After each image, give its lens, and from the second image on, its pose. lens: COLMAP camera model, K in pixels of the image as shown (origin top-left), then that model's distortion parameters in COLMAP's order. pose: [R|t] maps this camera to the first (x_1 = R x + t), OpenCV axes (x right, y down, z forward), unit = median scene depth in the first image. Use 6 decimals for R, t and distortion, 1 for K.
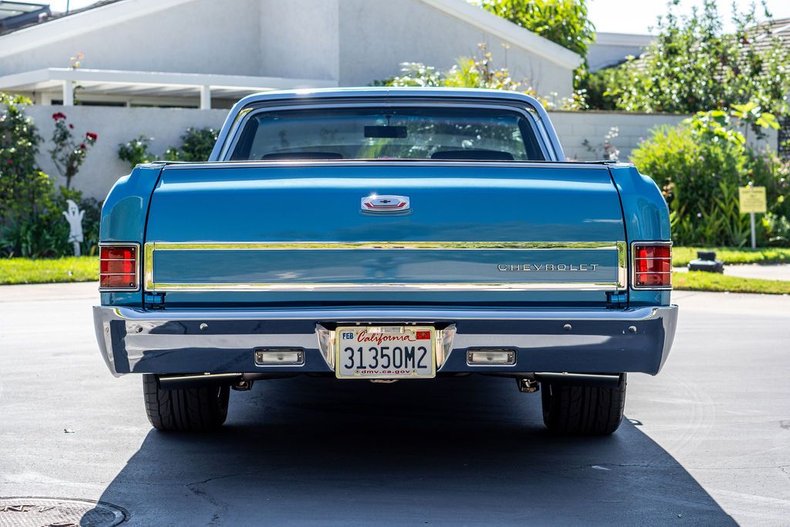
lens RADIAL K [[1673.9, 0, 395.0], [0, 1673.9, 263.5], [0, 0, 1]] dist [0.075777, -0.341818]
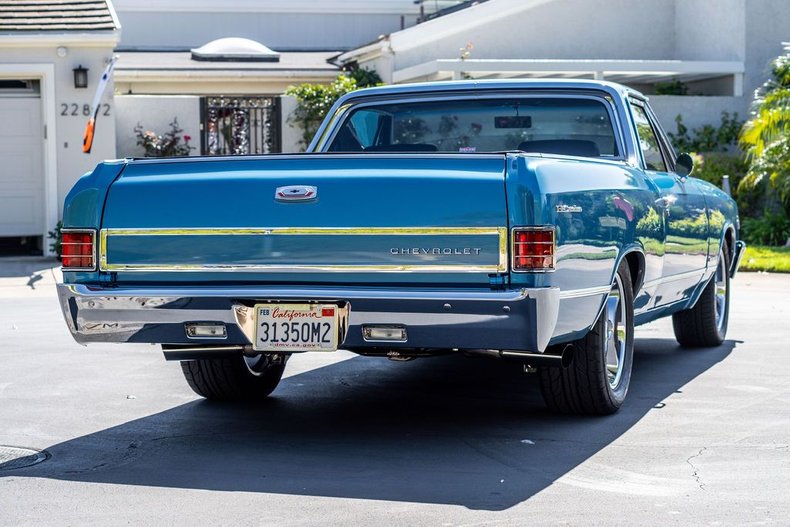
lens RADIAL K [[1781.1, 0, 395.0], [0, 1781.1, 263.5], [0, 0, 1]] dist [0.087458, 0.055069]
pose [[0.949331, 0.003998, -0.314253, 0.129315], [-0.002802, 0.999987, 0.004260, 0.001684], [0.314266, -0.003163, 0.949330, -0.029337]]
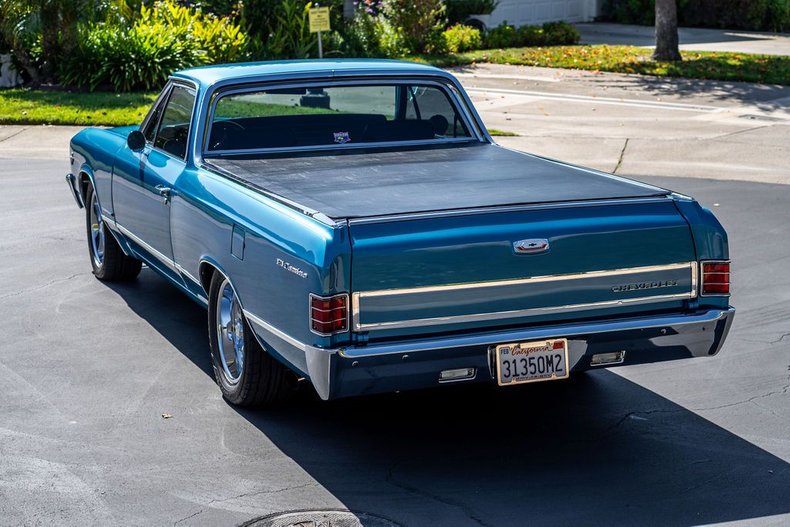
lens RADIAL K [[1669.0, 0, 395.0], [0, 1669.0, 263.5], [0, 0, 1]] dist [0.062016, -0.210666]
pose [[0.930076, -0.076647, 0.359283, -0.167415], [0.018069, 0.986353, 0.163648, -0.069639], [-0.366923, -0.145713, 0.918768, -0.034934]]
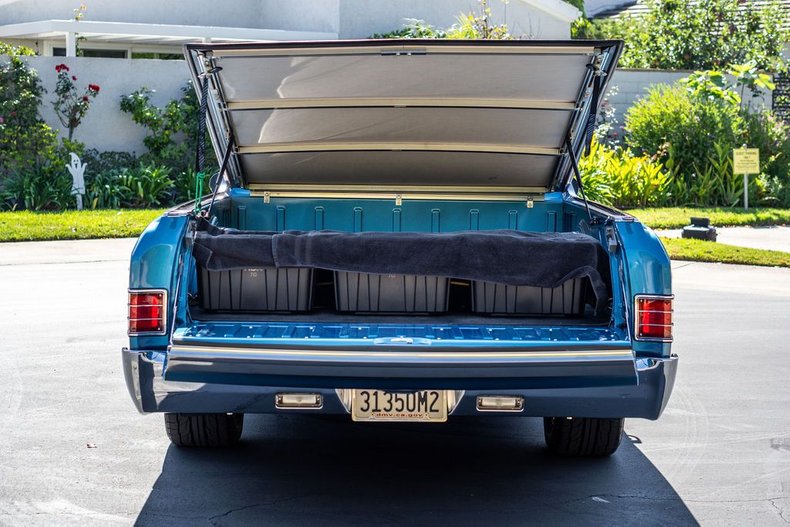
lens RADIAL K [[1669.0, 0, 395.0], [0, 1669.0, 263.5], [0, 0, 1]] dist [0.062016, -0.210666]
pose [[0.999881, 0.014324, 0.005677, -0.004752], [-0.014572, 0.998814, 0.046449, -0.023992], [-0.005005, -0.046527, 0.998905, -0.013546]]
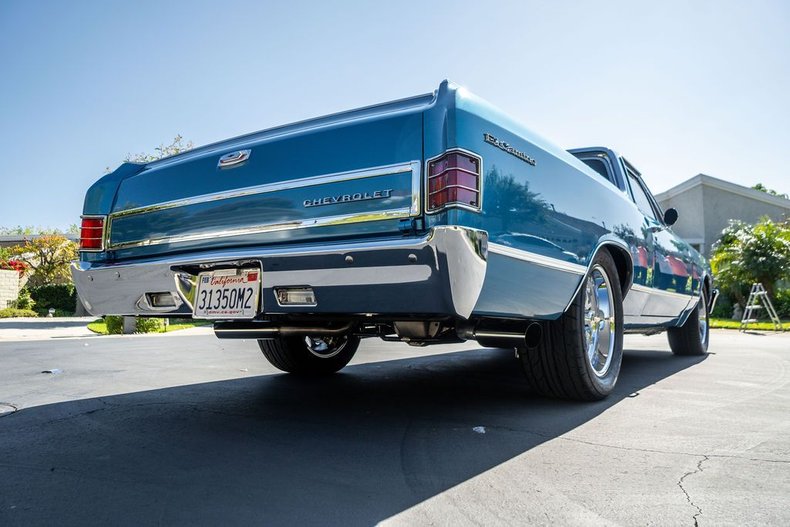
lens RADIAL K [[585.0, 0, 395.0], [0, 585.0, 263.5], [0, 0, 1]] dist [0.043225, 0.002890]
pose [[0.822648, -0.047745, -0.566543, 0.089223], [-0.022048, 0.993039, -0.115703, 0.022605], [0.568123, 0.107674, 0.815869, 0.228924]]
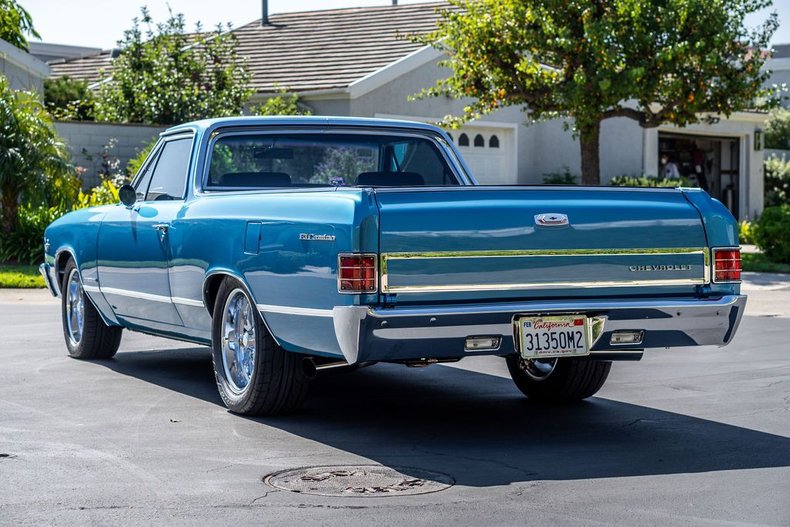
lens RADIAL K [[1673.9, 0, 395.0], [0, 1673.9, 263.5], [0, 0, 1]] dist [0.075777, -0.341818]
pose [[0.906546, -0.015597, 0.421820, -0.197900], [0.016308, 0.999865, 0.001922, -0.002120], [-0.421793, 0.005137, 0.906678, -0.032058]]
